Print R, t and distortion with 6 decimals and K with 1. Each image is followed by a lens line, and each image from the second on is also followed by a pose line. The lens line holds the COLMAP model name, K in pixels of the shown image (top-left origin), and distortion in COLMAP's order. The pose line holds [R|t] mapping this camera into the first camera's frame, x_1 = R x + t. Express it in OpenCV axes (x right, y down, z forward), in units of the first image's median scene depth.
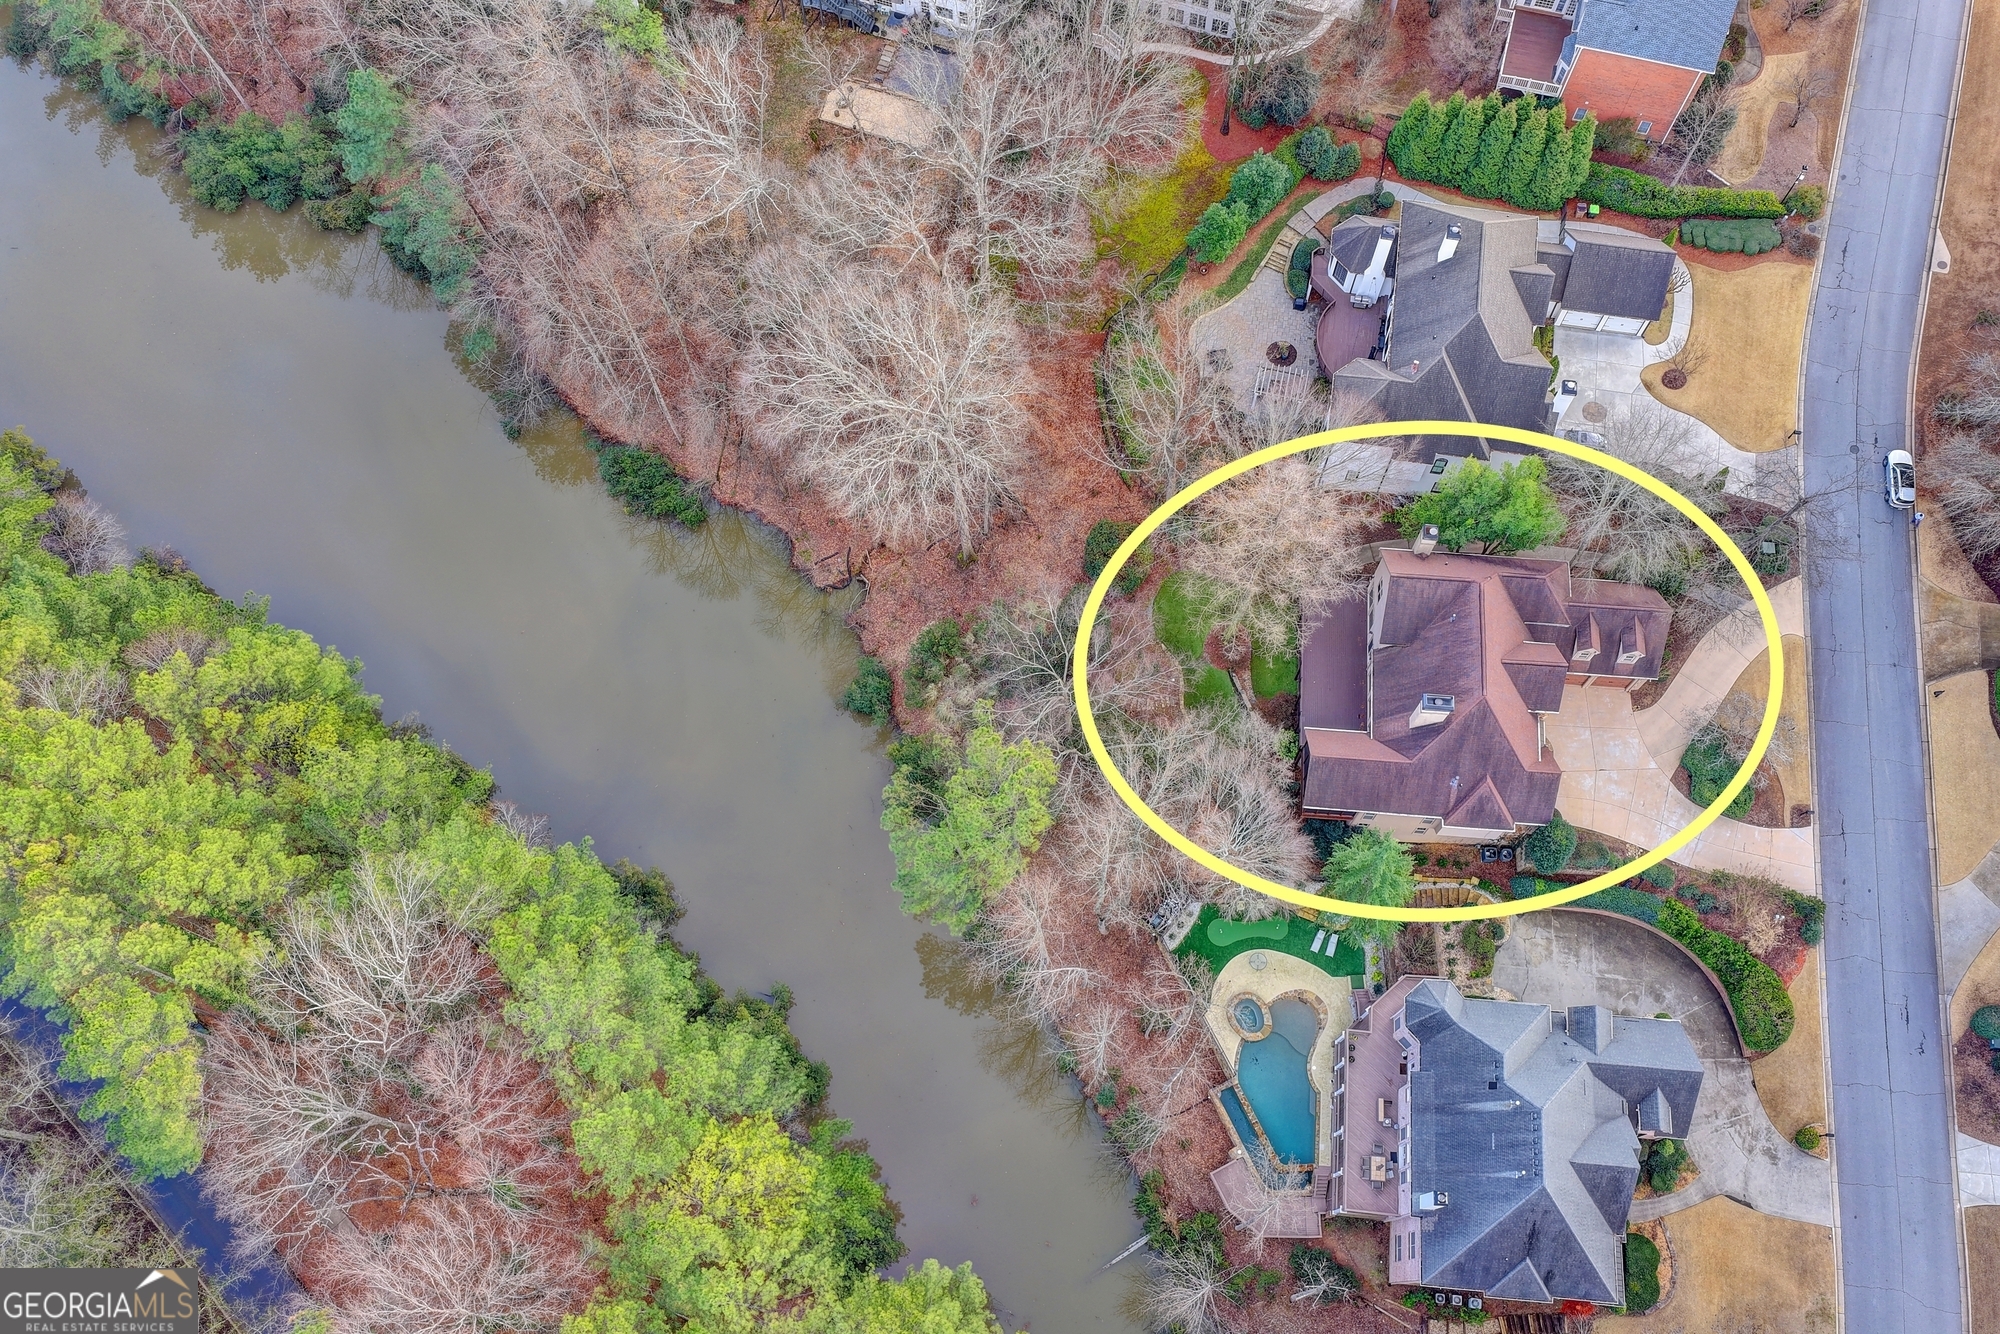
lens RADIAL K [[1659.2, 0, 1000.2], [0, 1659.2, 677.9], [0, 0, 1]] dist [-0.007157, 0.025753]
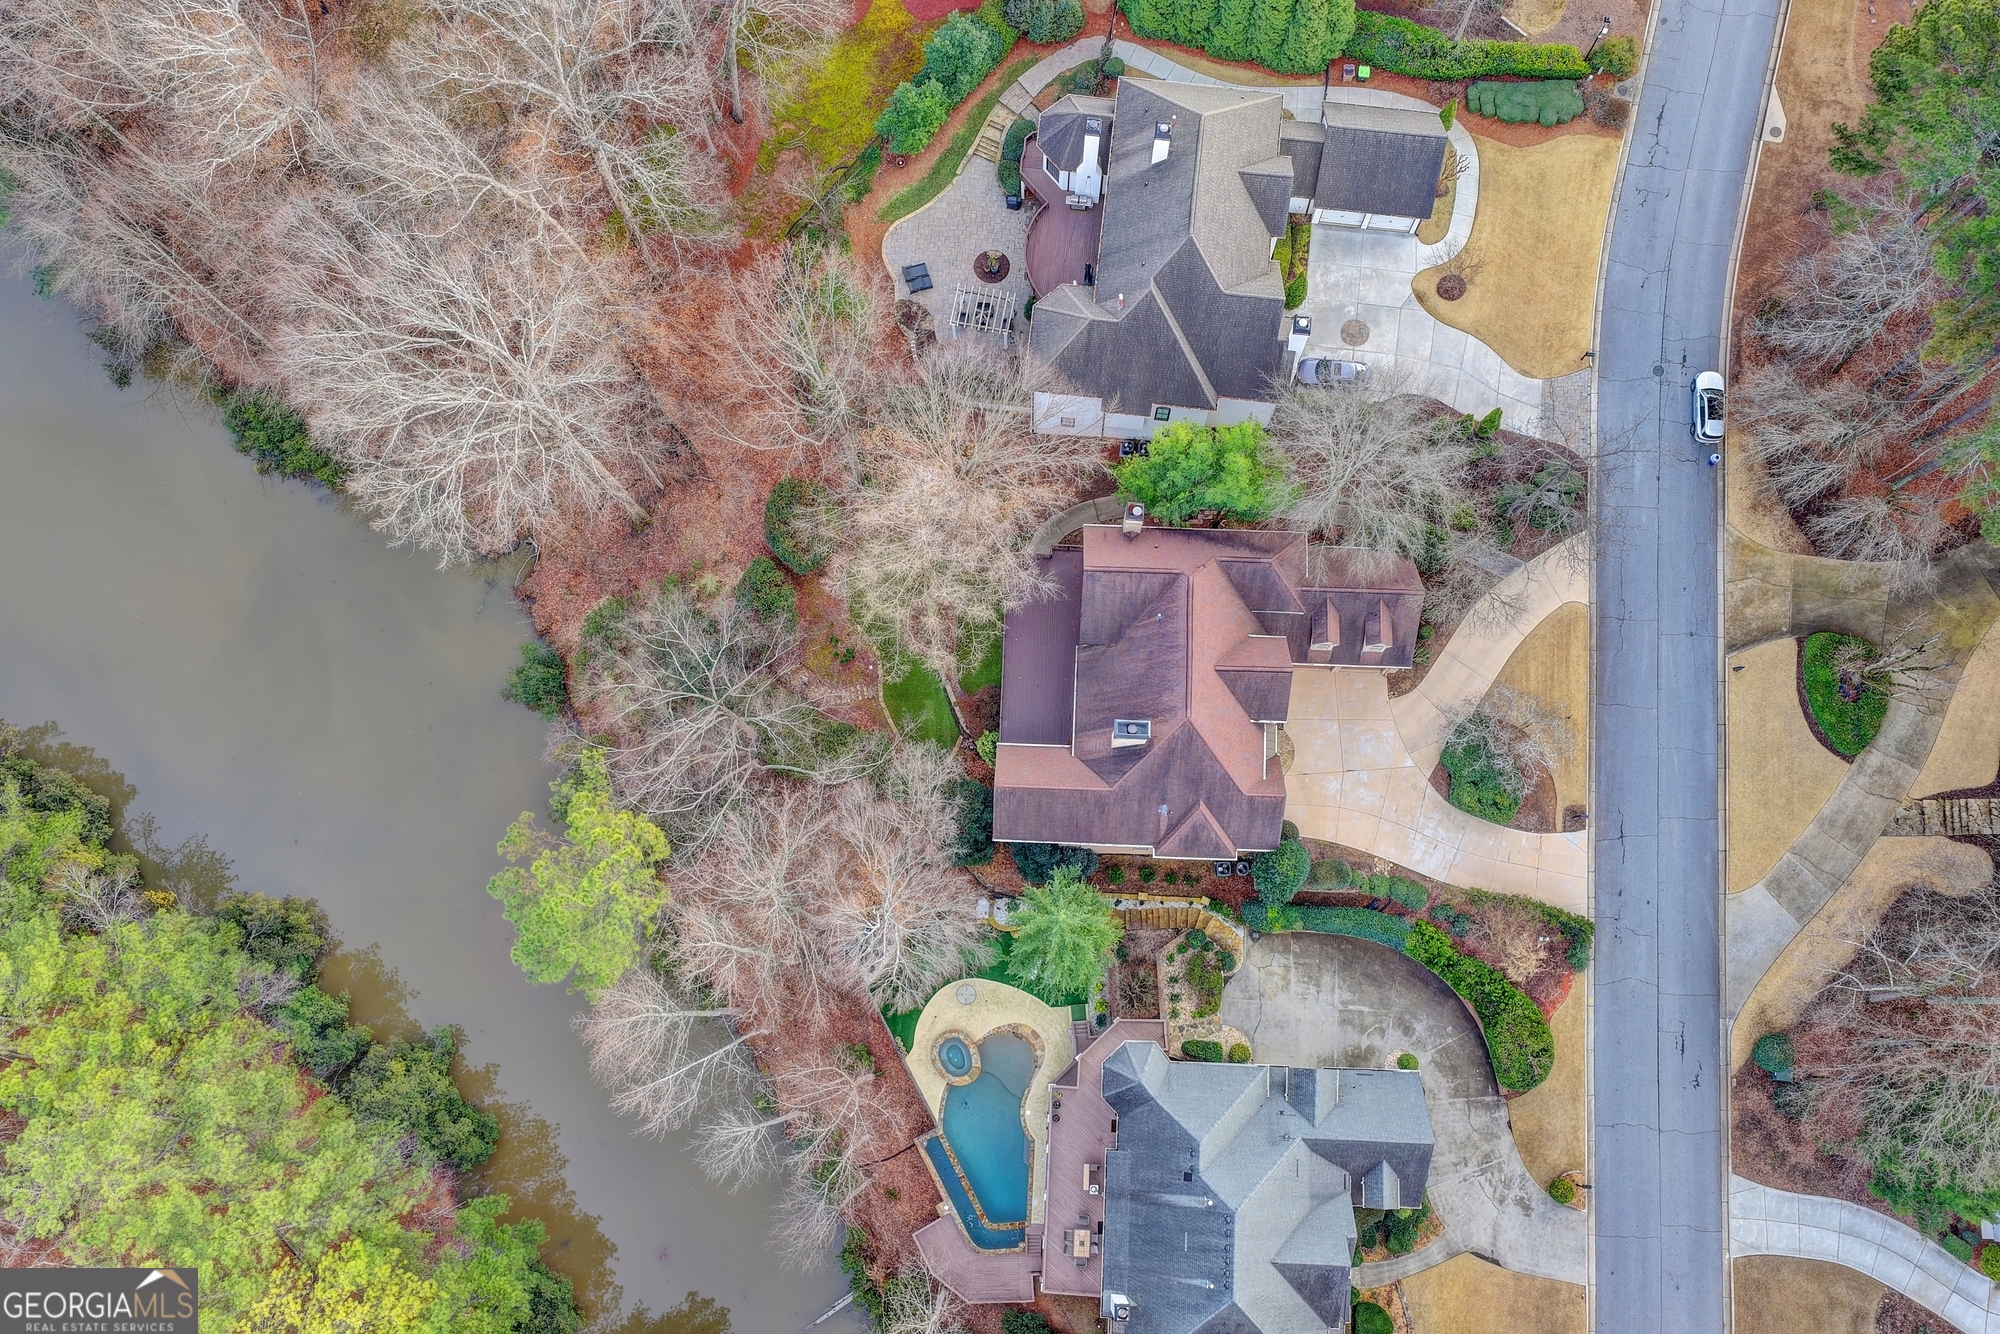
lens RADIAL K [[1659.2, 0, 999.8], [0, 1659.2, 677.3], [0, 0, 1]] dist [-0.007157, 0.025753]
pose [[0.999143, -0.040997, 0.005694, 0.178388], [0.039609, 0.986970, 0.155956, -0.134793], [-0.012014, -0.155597, 0.987748, 0.156983]]
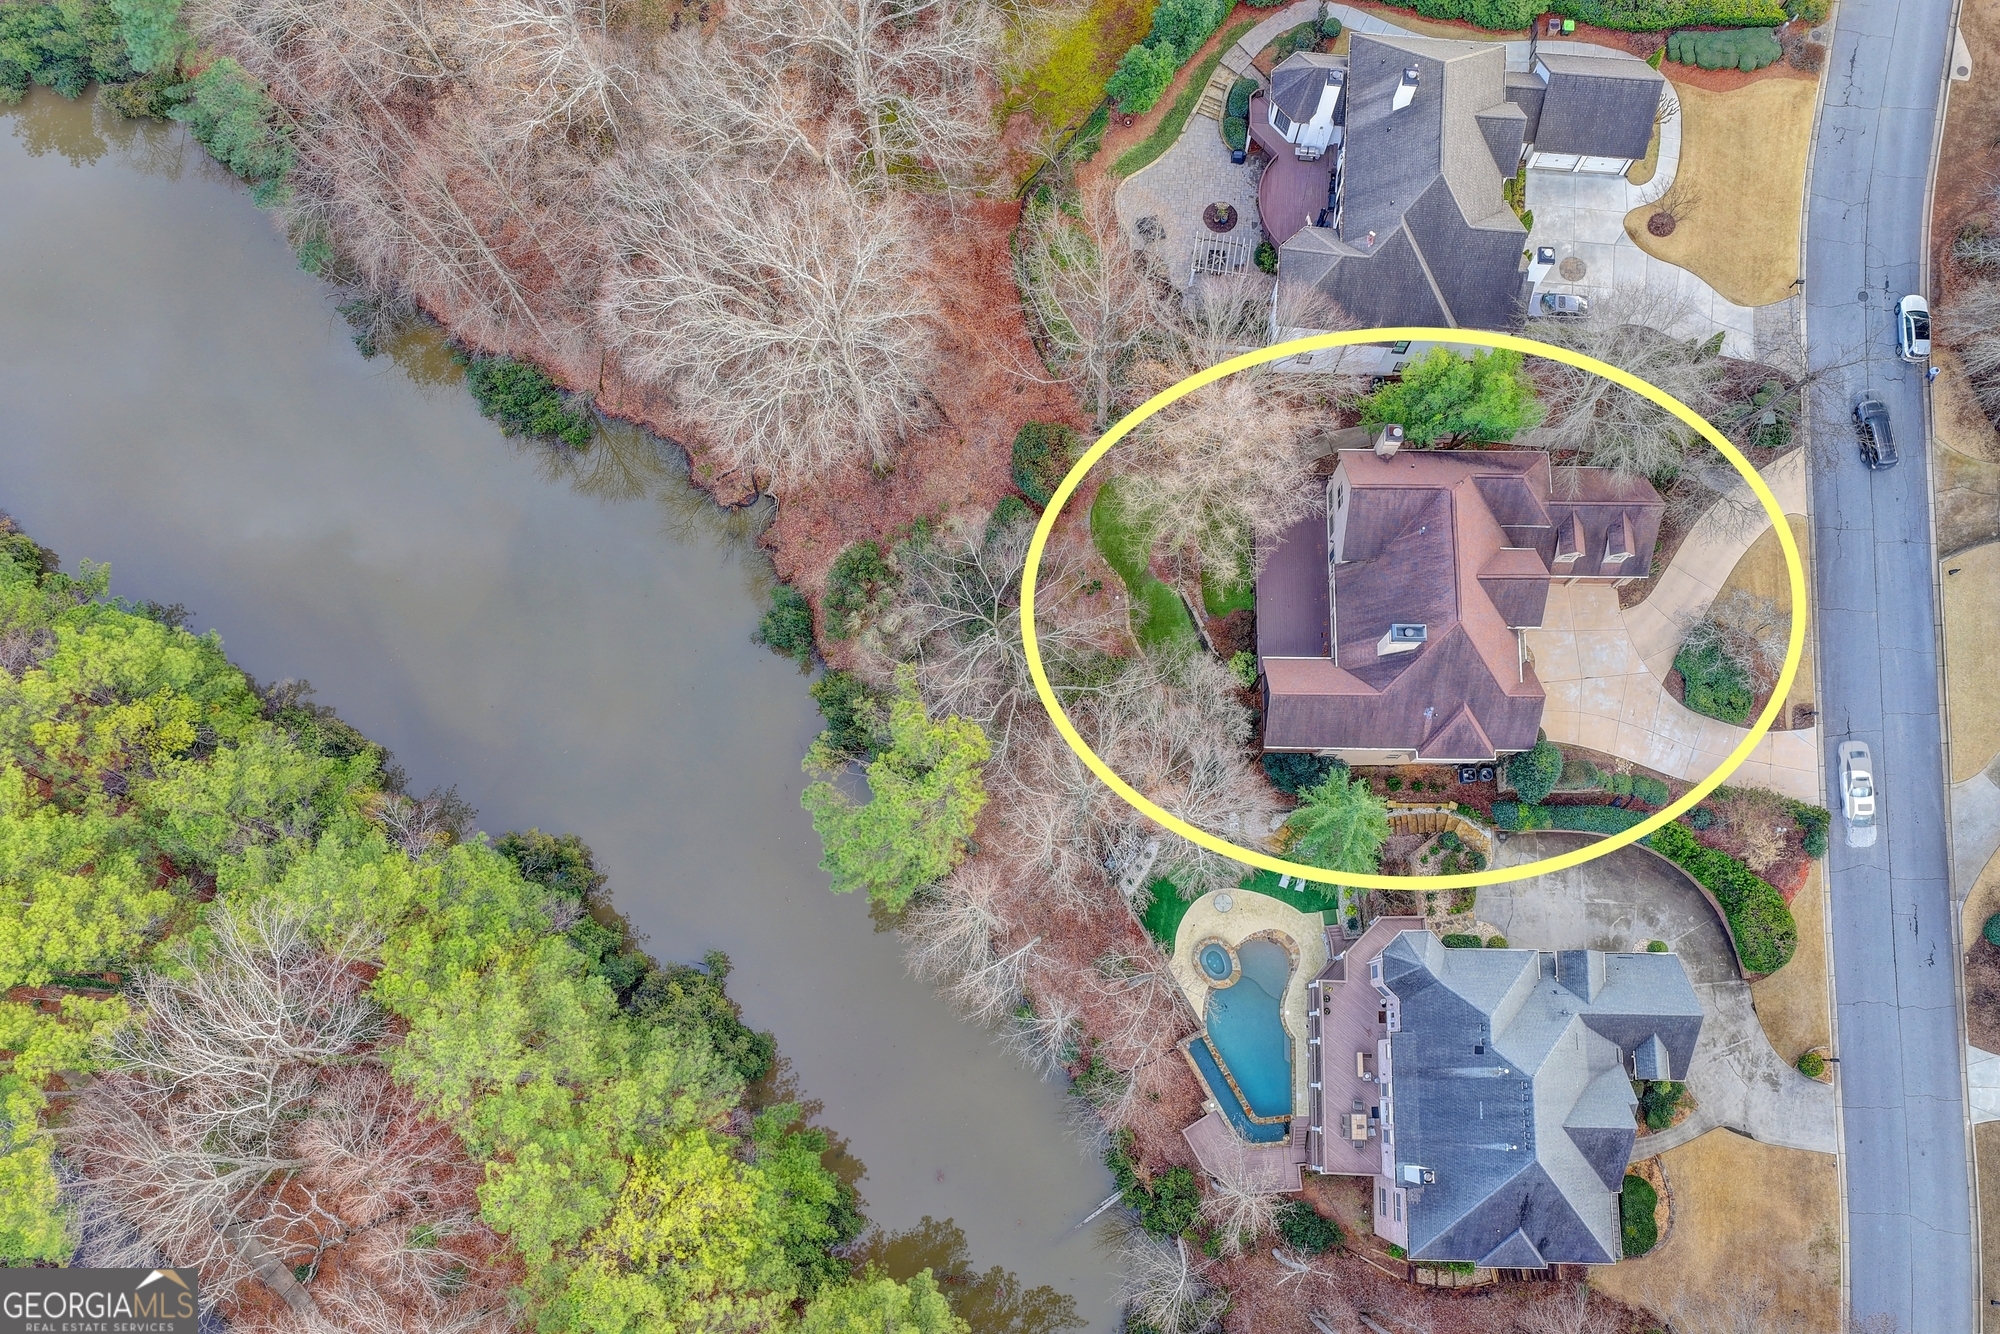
lens RADIAL K [[1659.2, 0, 1000.6], [0, 1659.2, 677.1], [0, 0, 1]] dist [-0.007157, 0.025753]
pose [[0.997728, -0.065676, 0.015010, 0.025810], [0.062900, 0.987918, 0.141636, -0.095195], [-0.024131, -0.140370, 0.989805, 0.102287]]
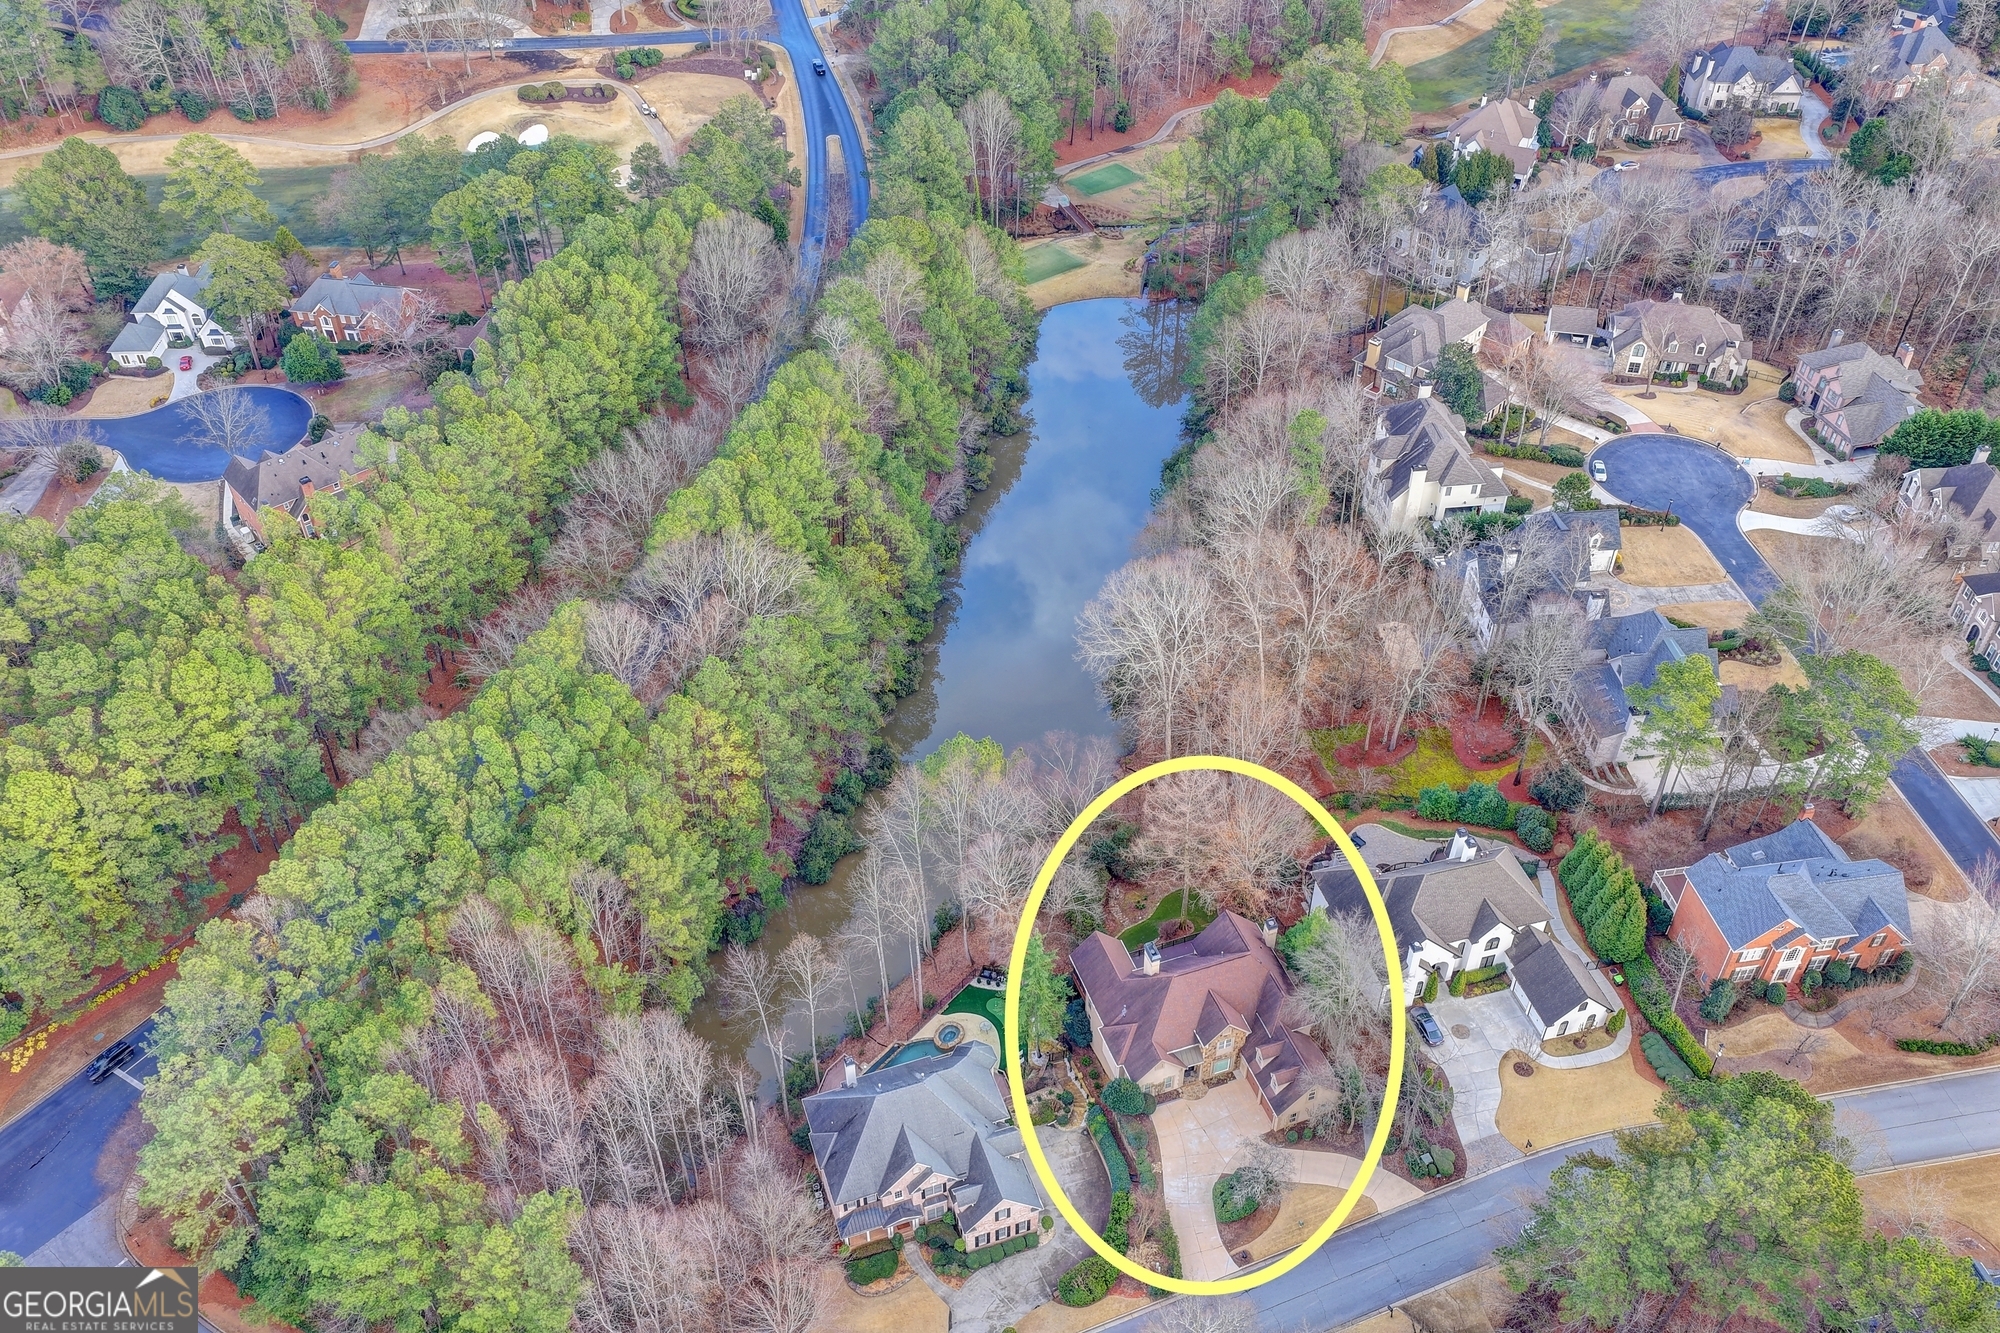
lens RADIAL K [[1659.2, 0, 1002.7], [0, 1659.2, 686.5], [0, 0, 1]] dist [-0.007157, 0.025753]
pose [[0.410391, 0.611312, -0.676666, 0.990084], [-0.848035, 0.528667, -0.036718, 0.053572], [0.335285, 0.588906, 0.735374, -0.258742]]
